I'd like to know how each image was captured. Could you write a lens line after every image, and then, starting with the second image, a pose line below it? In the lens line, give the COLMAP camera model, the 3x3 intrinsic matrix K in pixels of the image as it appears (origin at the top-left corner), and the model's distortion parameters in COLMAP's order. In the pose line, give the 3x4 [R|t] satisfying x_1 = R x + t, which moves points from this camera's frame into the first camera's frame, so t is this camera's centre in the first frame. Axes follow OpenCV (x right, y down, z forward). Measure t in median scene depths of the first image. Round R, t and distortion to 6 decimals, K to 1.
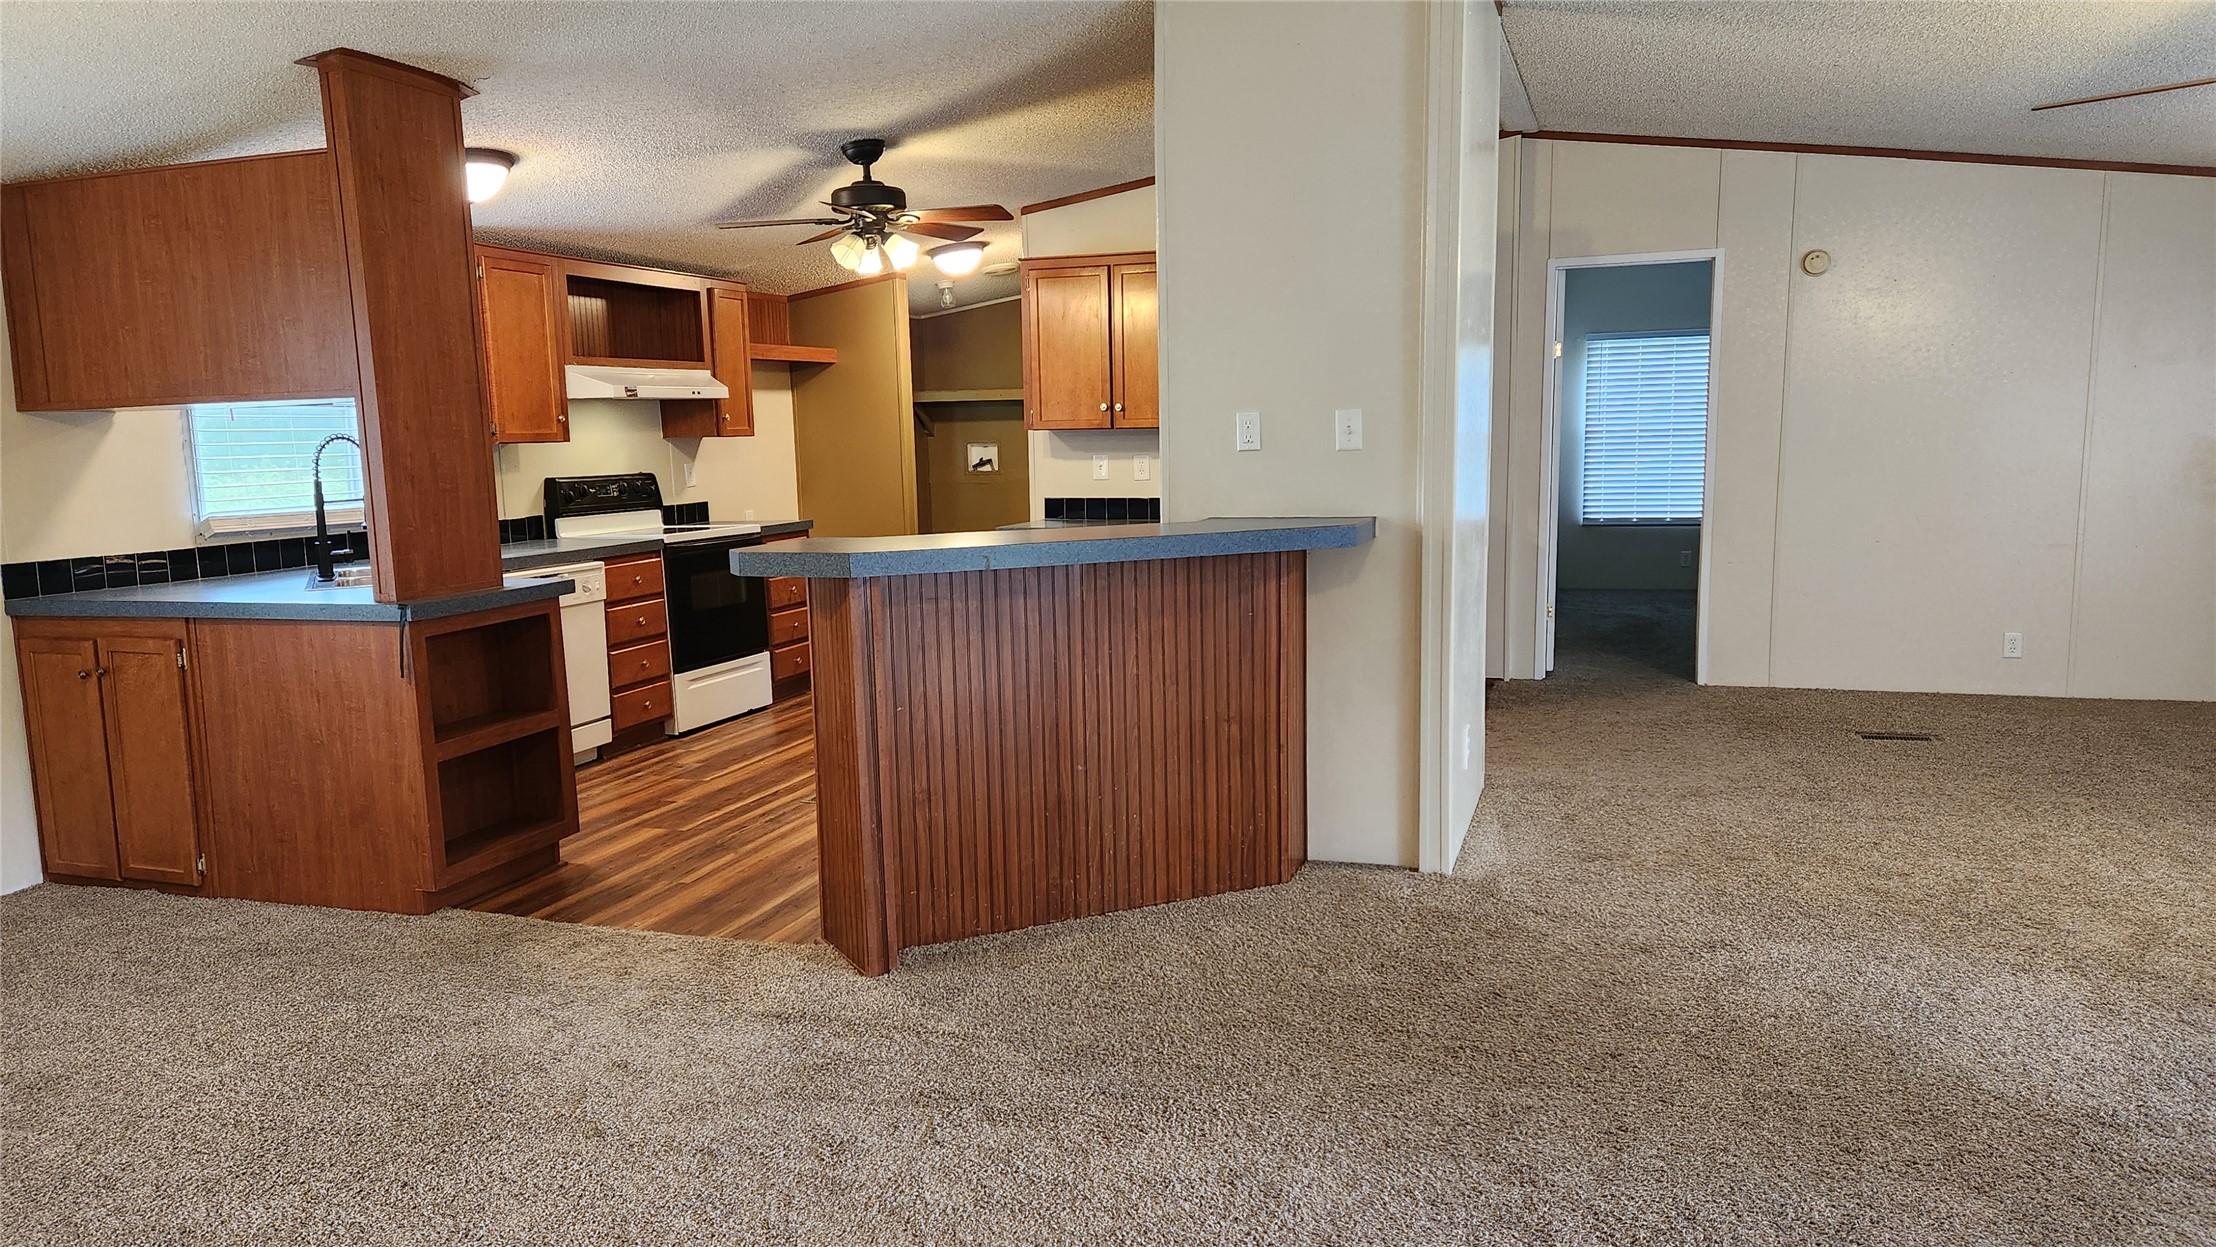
lens RADIAL K [[1455.3, 0, 1108.0], [0, 1455.3, 623.5], [0, 0, 1]] dist [0.091882, -0.067670]
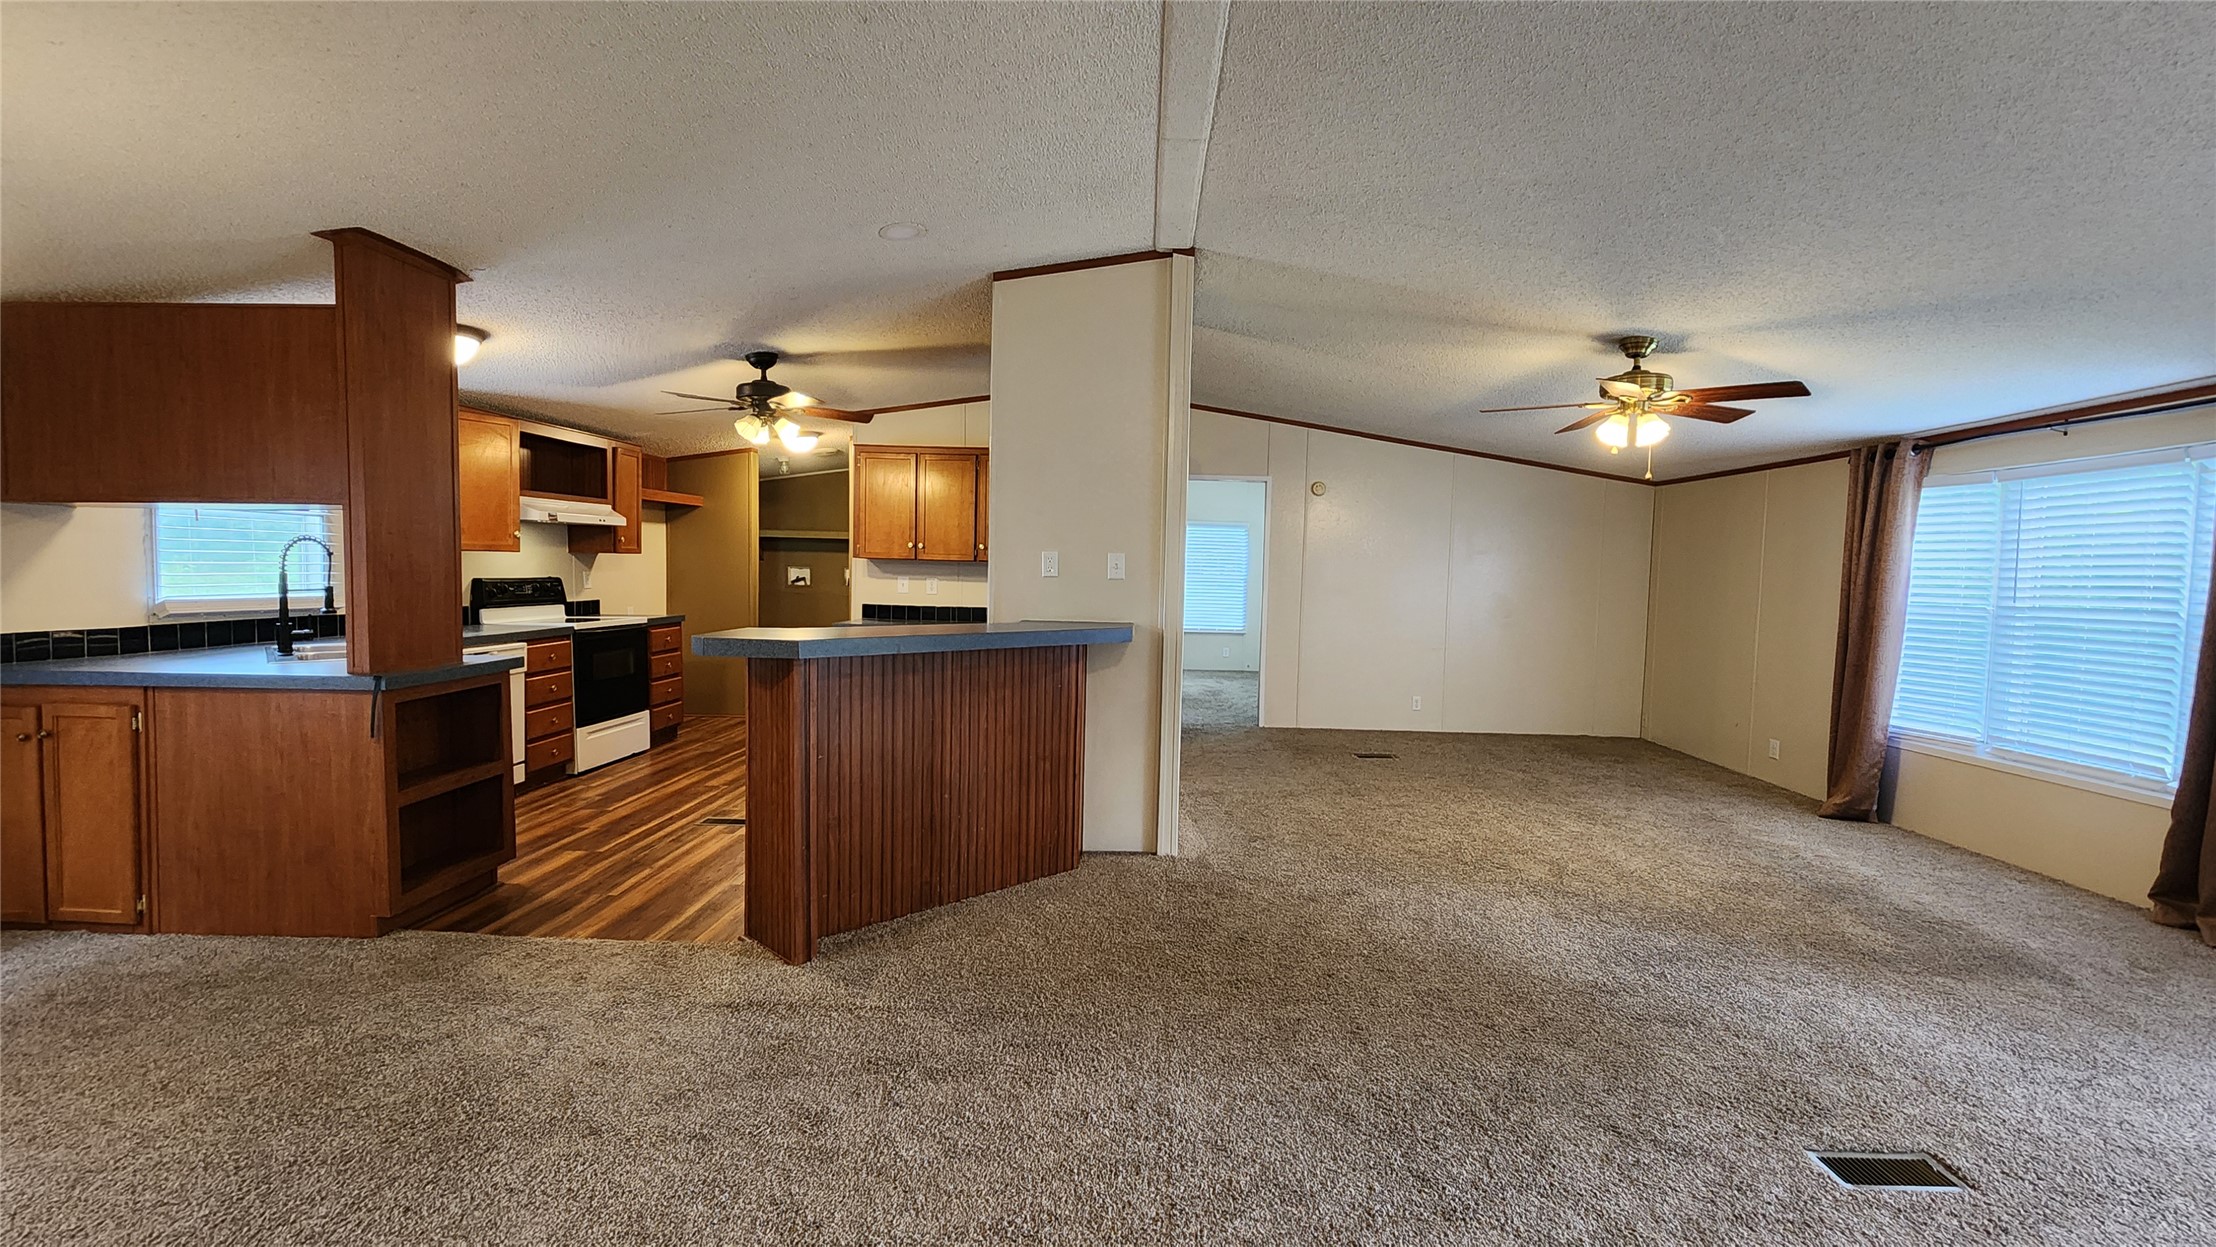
lens RADIAL K [[889.7, 0, 1126.5], [0, 889.7, 614.9], [0, 0, 1]] dist [0.001957, -0.000250]
pose [[0.950566, 0.028298, 0.309231, -0.111344], [-0.002996, 0.996628, -0.081994, -0.004624], [-0.310509, 0.077015, 0.947446, 0.109267]]
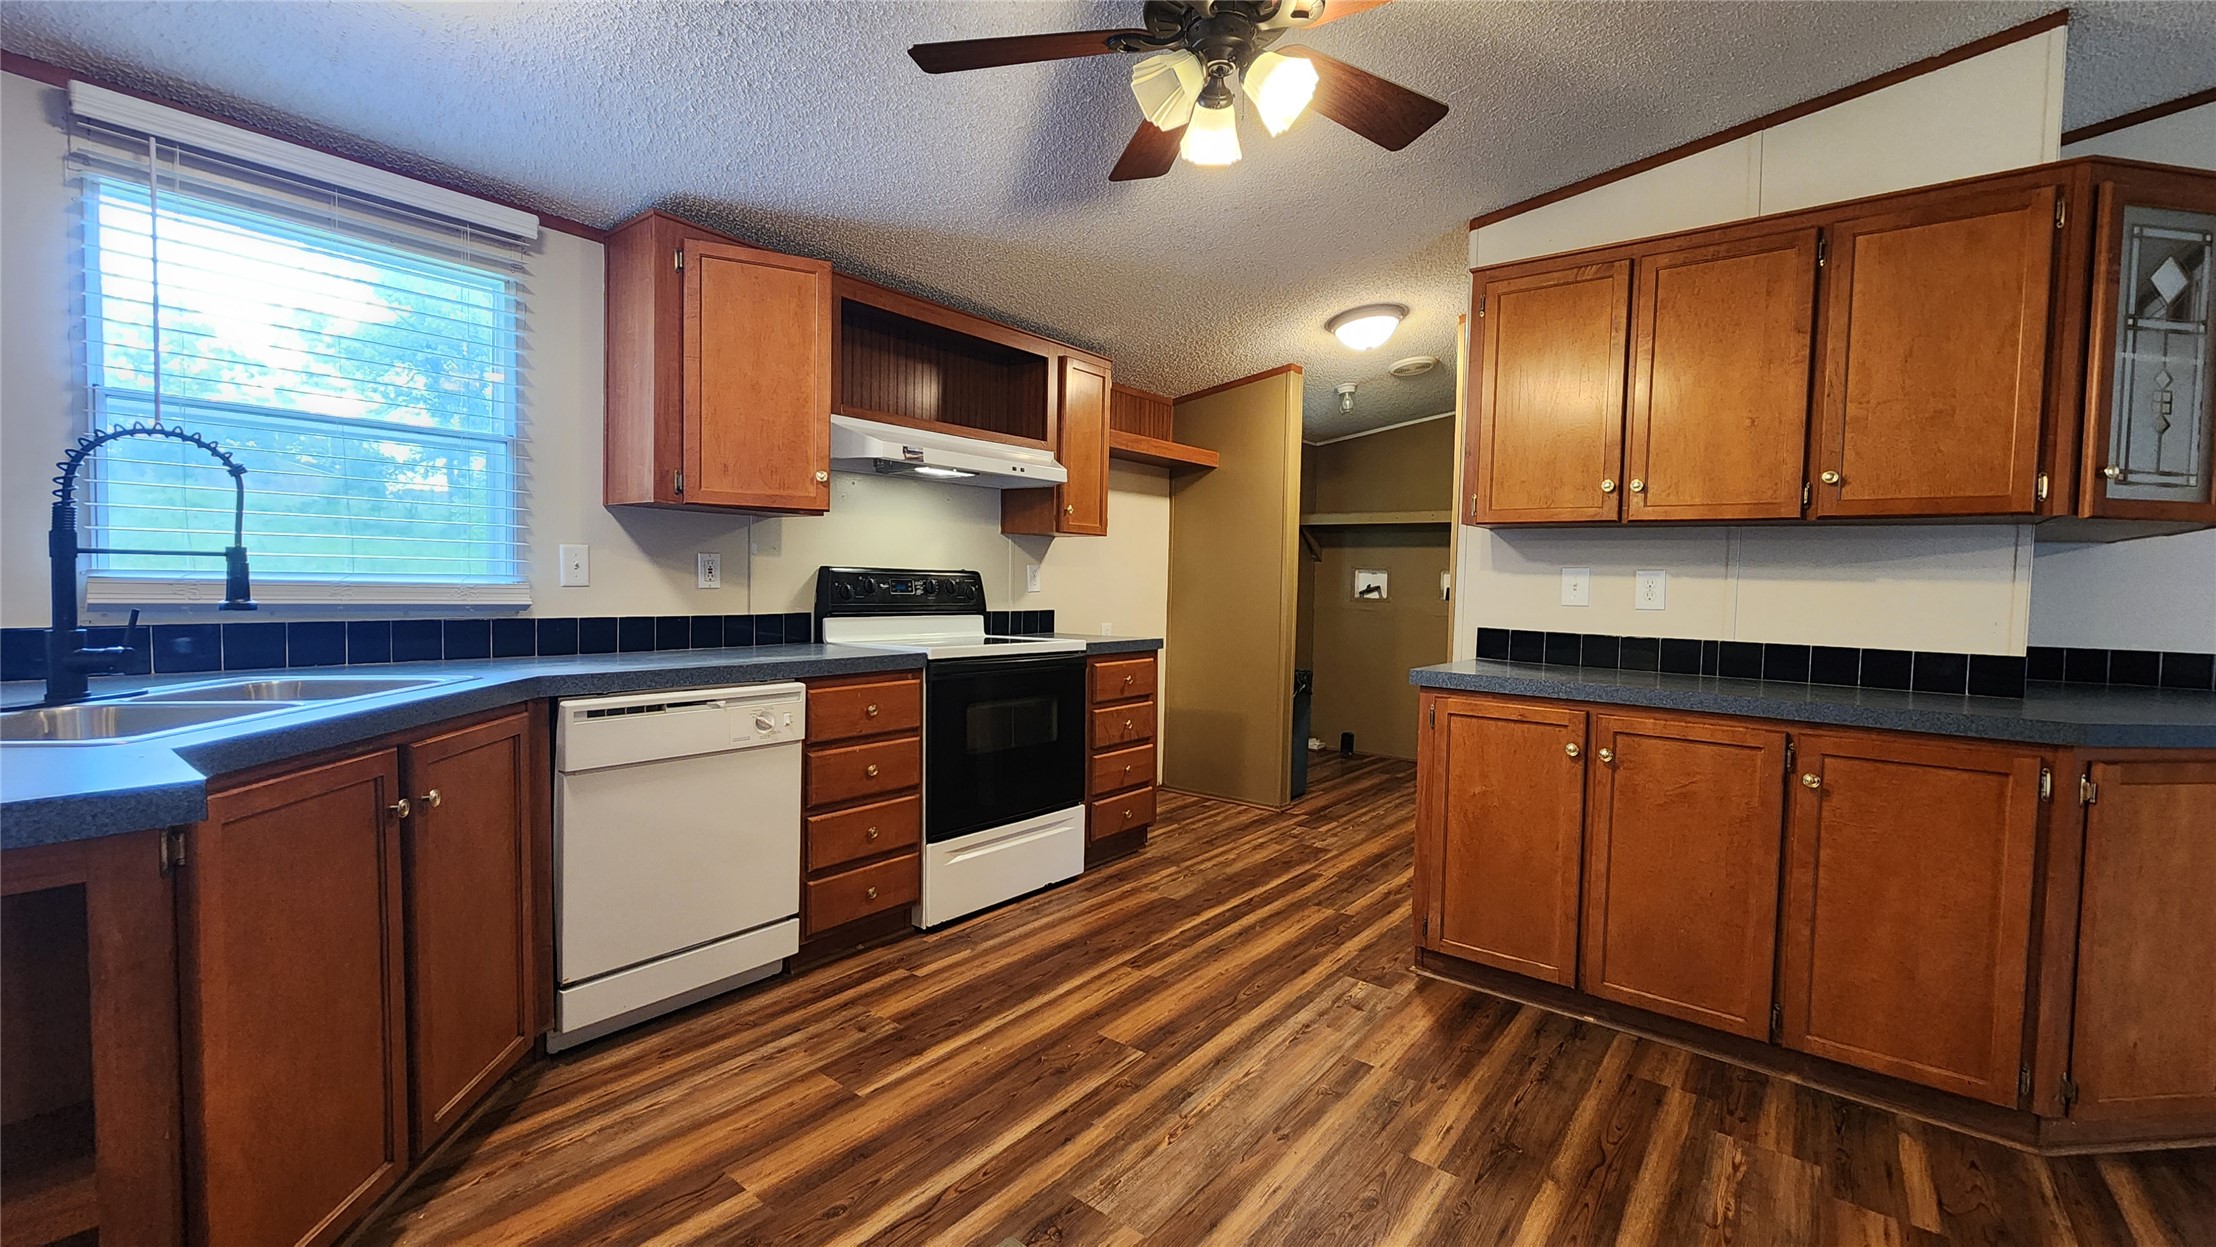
lens RADIAL K [[889.7, 0, 1126.5], [0, 889.7, 614.9], [0, 0, 1]] dist [0.001957, -0.000250]
pose [[0.943529, 0.057157, -0.326322, -0.104291], [-0.088189, 0.992797, -0.081095, -0.073448], [0.319336, 0.105294, 0.941774, 0.916242]]
